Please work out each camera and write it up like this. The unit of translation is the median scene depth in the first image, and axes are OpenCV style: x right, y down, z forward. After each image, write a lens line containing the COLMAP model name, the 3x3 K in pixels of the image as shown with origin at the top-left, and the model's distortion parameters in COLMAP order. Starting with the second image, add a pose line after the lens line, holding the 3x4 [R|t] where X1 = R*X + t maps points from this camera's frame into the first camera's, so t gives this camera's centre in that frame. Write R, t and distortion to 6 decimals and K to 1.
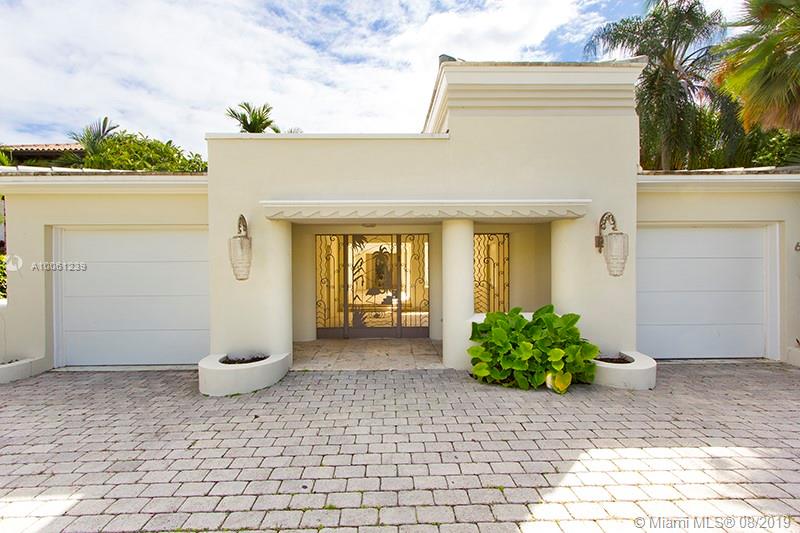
lens RADIAL K [[358.6, 0, 400.0], [0, 358.6, 266.5], [0, 0, 1]] dist [-0.016617, 0.000035]
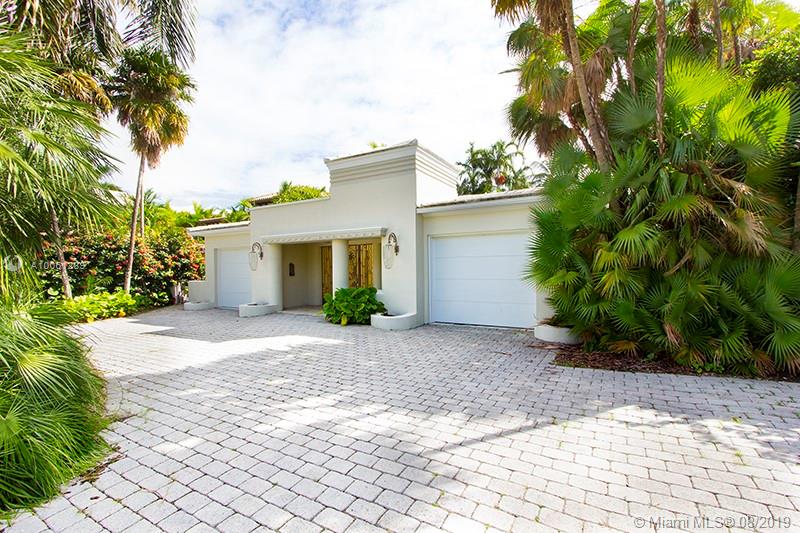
lens RADIAL K [[358.6, 0, 400.0], [0, 358.6, 266.5], [0, 0, 1]] dist [-0.016617, 0.000035]
pose [[0.855819, -0.003350, -0.517264, 1.466078], [-0.005560, 0.999862, -0.015675, 0.041813], [0.517245, 0.016291, 0.855682, -0.495722]]
